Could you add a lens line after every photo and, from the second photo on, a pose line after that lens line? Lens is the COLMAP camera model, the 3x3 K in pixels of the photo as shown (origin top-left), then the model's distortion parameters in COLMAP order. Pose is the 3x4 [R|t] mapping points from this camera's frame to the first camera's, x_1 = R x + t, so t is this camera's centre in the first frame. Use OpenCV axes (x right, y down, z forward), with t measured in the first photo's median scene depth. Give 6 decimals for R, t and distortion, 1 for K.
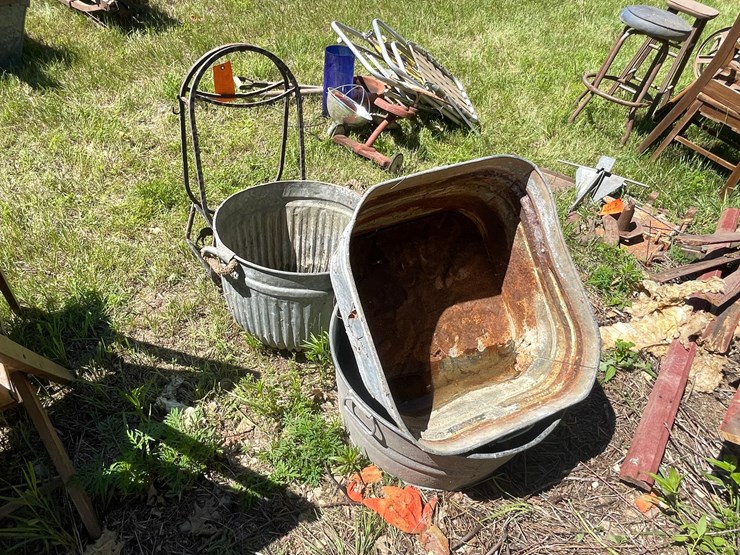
lens RADIAL K [[507.3, 0, 358.0], [0, 507.3, 279.1], [0, 0, 1]] dist [-0.004081, -0.000267]
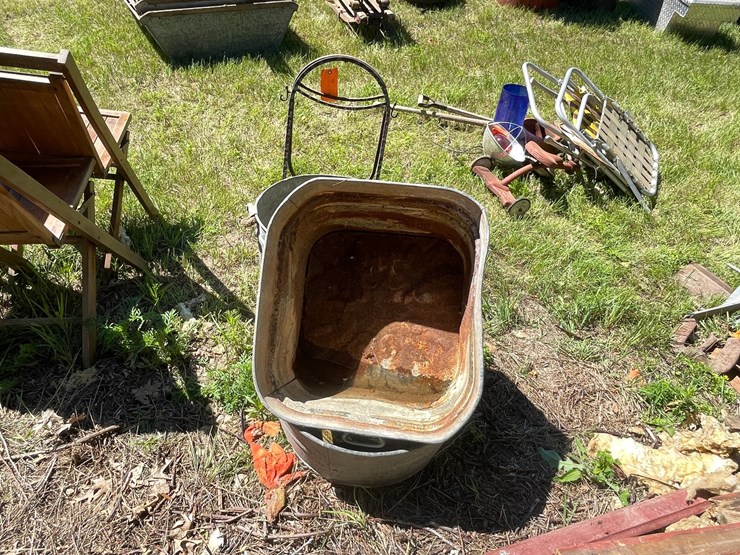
lens RADIAL K [[507.3, 0, 358.8], [0, 507.3, 275.0], [0, 0, 1]] dist [-0.004081, -0.000267]
pose [[0.839853, 0.343776, -0.420078, 0.405625], [-0.367875, 0.929533, 0.025211, -0.024508], [0.399143, 0.133363, 0.907138, 0.003454]]
